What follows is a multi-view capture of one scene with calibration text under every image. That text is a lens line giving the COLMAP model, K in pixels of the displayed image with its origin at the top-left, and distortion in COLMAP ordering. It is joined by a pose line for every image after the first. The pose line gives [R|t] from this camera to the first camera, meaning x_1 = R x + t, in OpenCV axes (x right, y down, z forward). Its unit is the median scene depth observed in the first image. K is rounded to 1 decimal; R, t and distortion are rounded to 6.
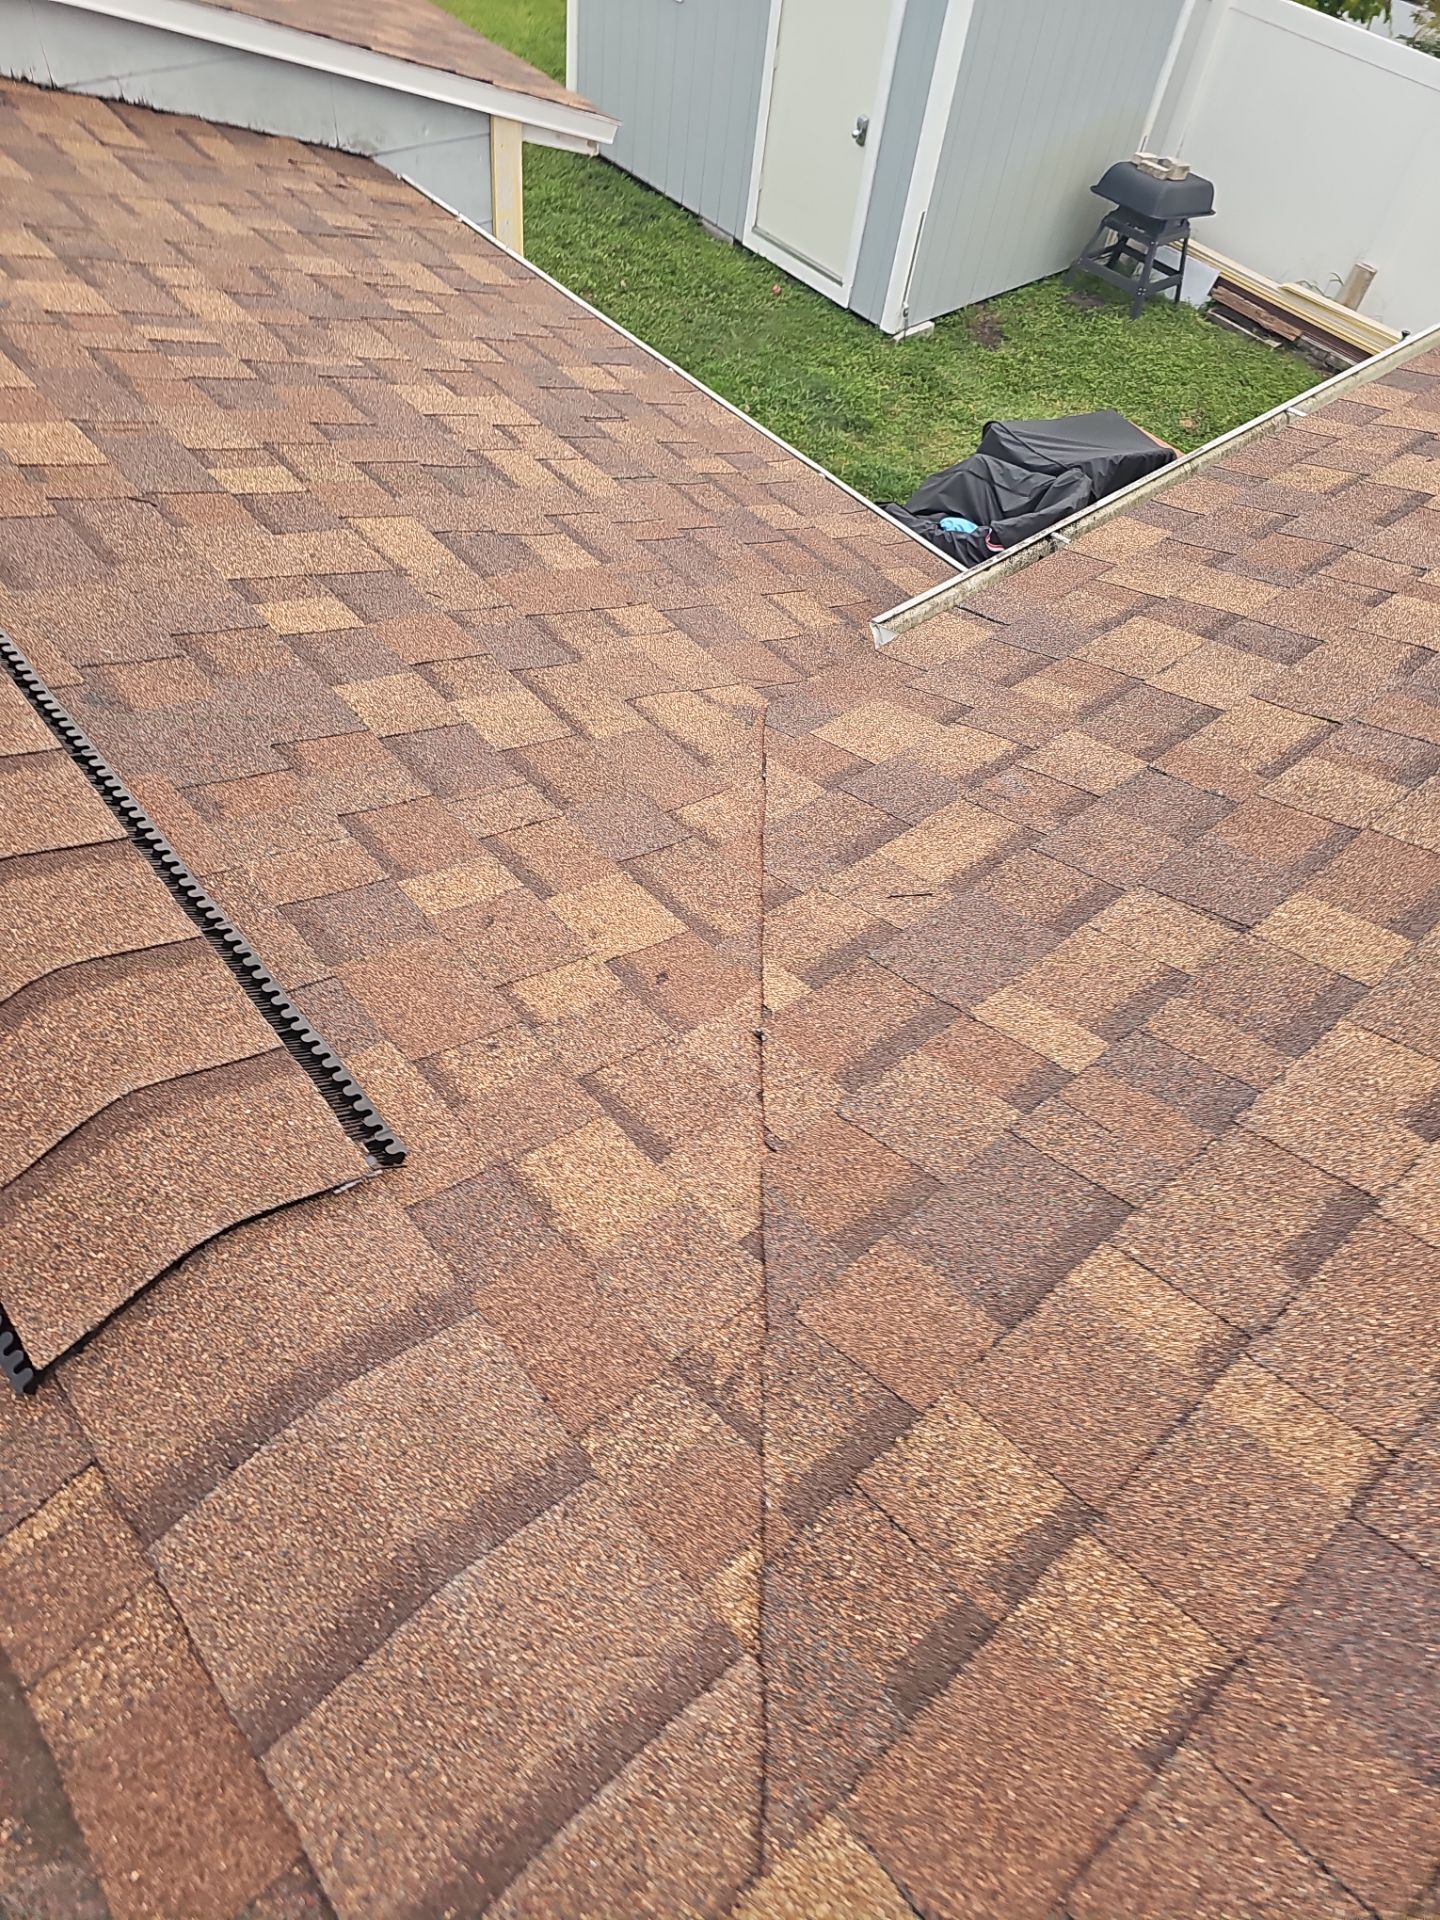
lens RADIAL K [[1259.3, 0, 706.2], [0, 1259.3, 953.7], [0, 0, 1]] dist [0.047634, -0.032483]
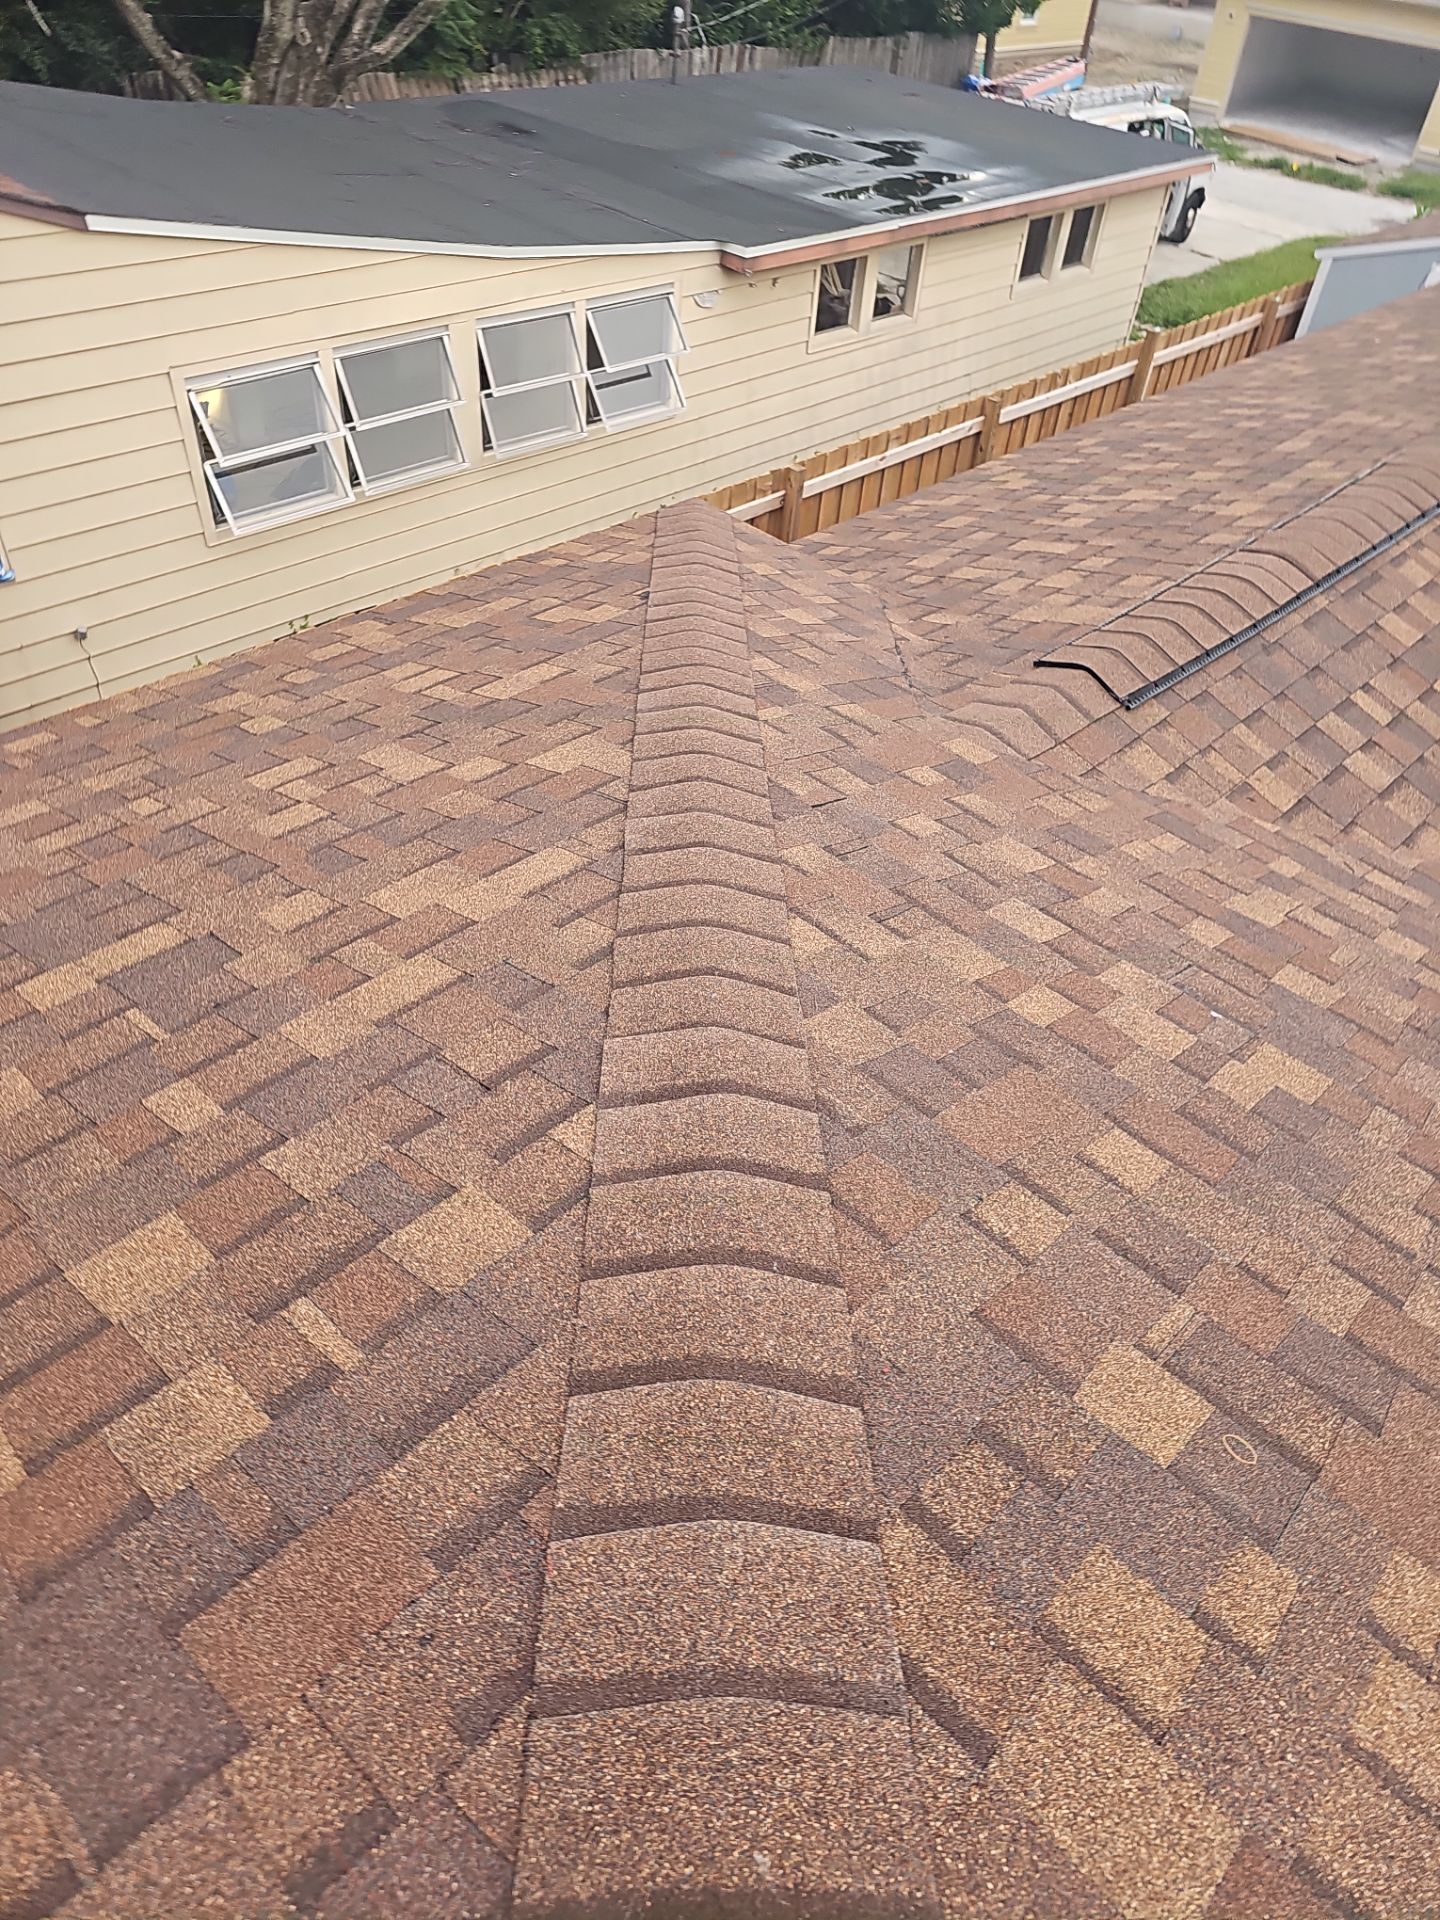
lens RADIAL K [[1244.2, 0, 736.4], [0, 1244.2, 955.6], [0, 0, 1]] dist [0.072871, -0.067519]
pose [[0.095573, 0.607830, -0.788295, 1.017733], [-0.827231, 0.488980, 0.276744, 0.163830], [0.553673, 0.625653, 0.549549, -0.364959]]
